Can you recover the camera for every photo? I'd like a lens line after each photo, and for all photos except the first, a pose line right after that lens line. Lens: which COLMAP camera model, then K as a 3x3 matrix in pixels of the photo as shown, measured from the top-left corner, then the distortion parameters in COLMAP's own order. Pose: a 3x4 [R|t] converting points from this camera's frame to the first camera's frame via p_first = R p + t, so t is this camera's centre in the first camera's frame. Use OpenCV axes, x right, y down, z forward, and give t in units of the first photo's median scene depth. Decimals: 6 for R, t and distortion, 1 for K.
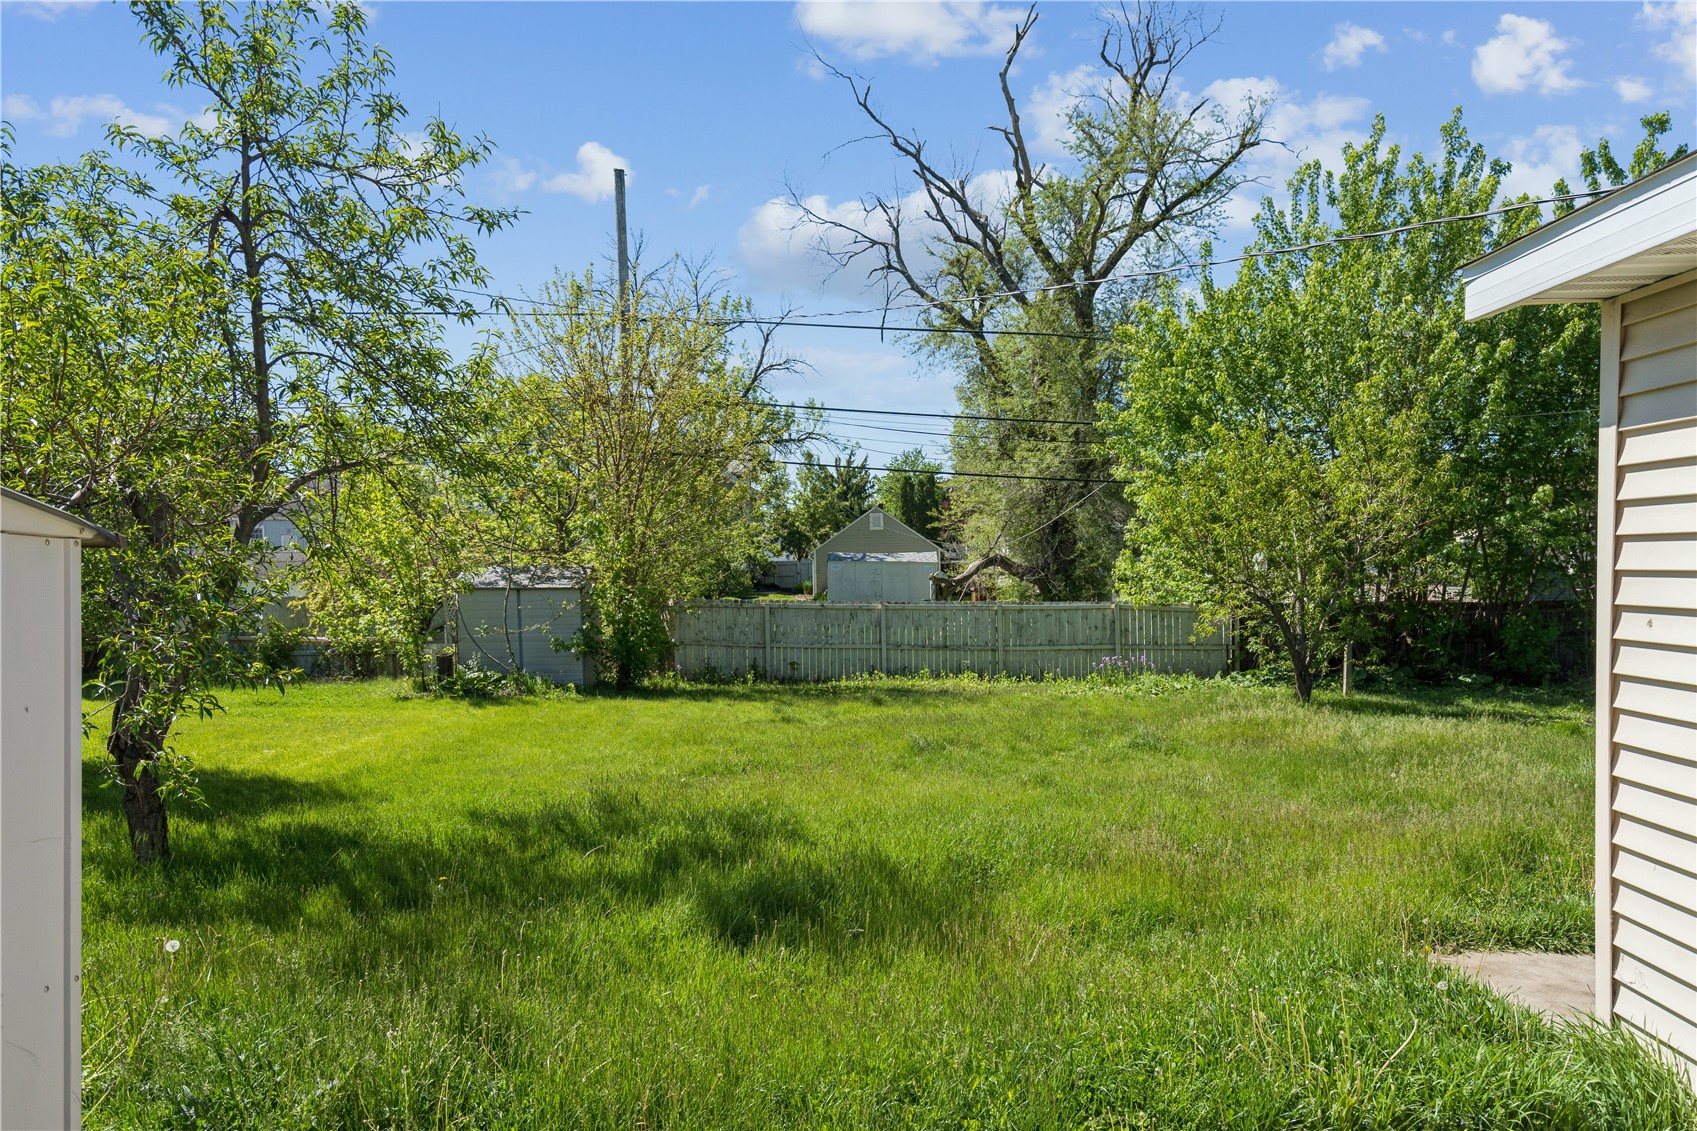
lens RADIAL K [[1217.4, 0, 847.4], [0, 1217.4, 561.1], [0, 0, 1]] dist [0.056421, 0.005560]
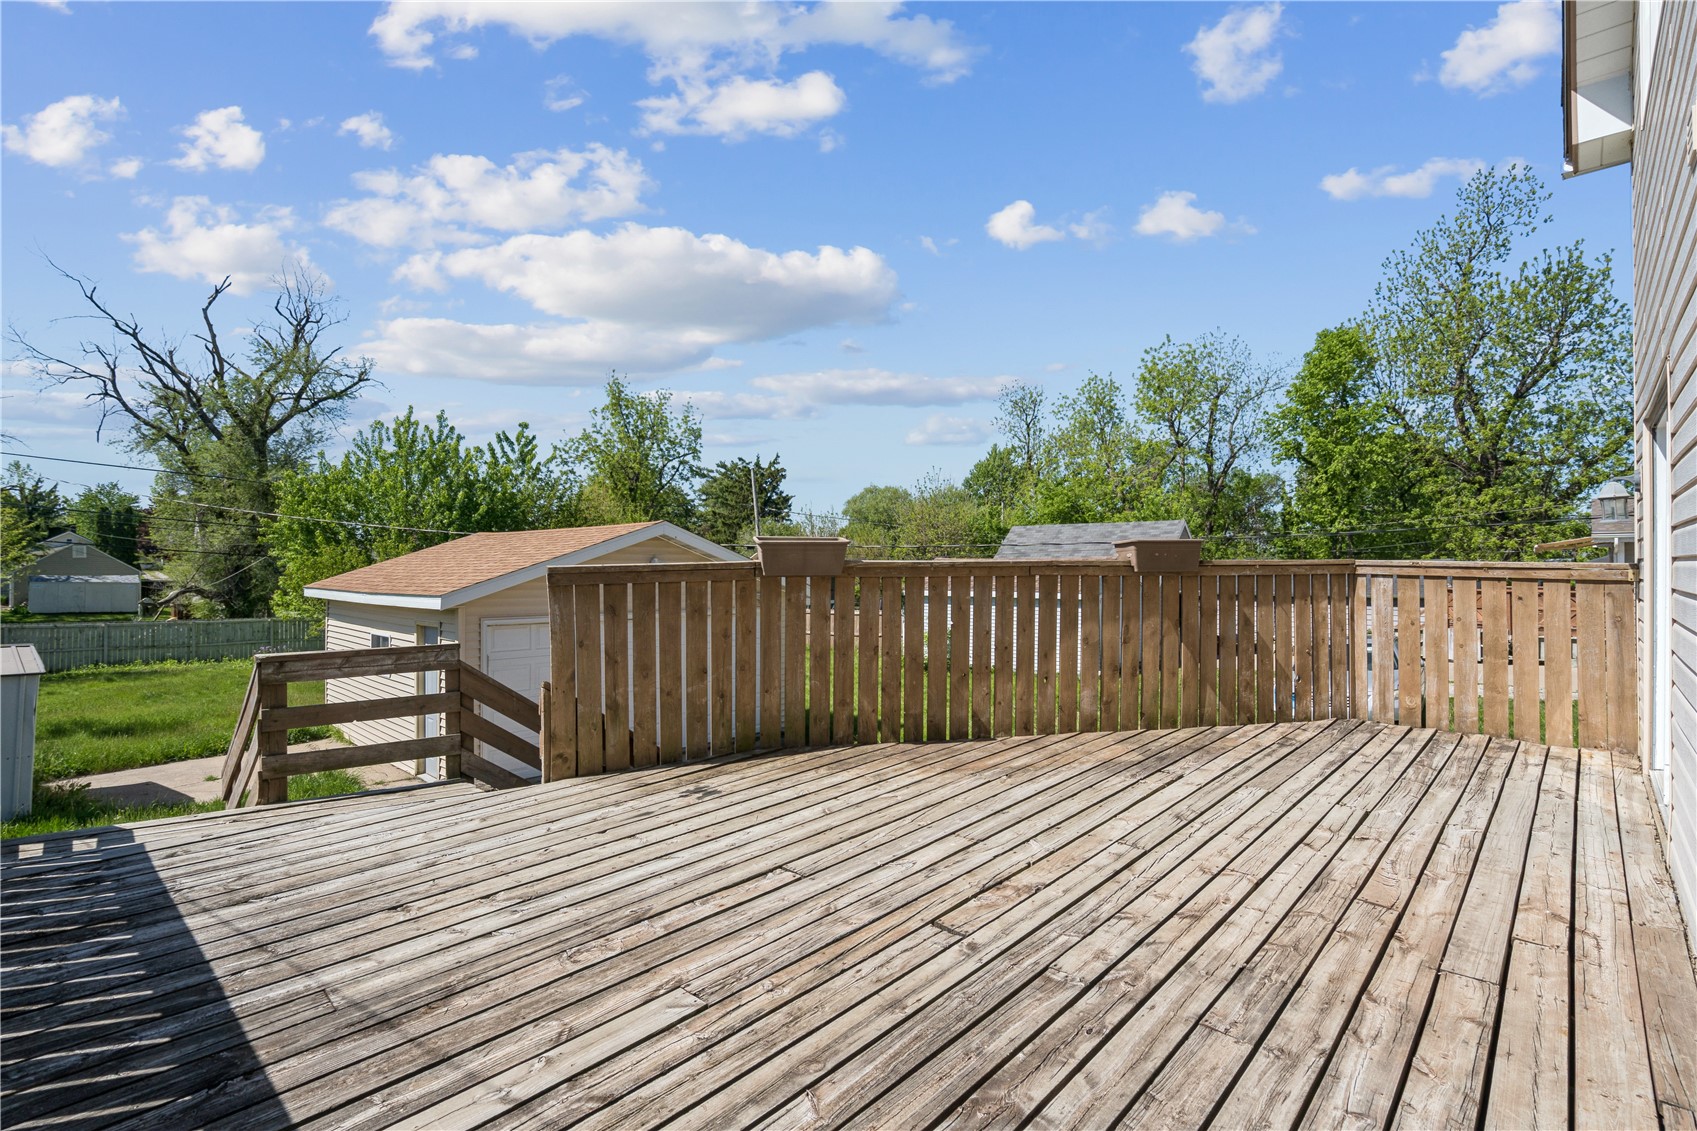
lens RADIAL K [[783.5, 0, 852.4], [0, 783.5, 554.1], [0, 0, 1]] dist [-0.004791, 0.000252]
pose [[0.678644, 0.022995, 0.734107, -0.048818], [-0.014423, 0.999734, -0.017982, -0.042534], [-0.734325, 0.001615, 0.678796, -0.379413]]
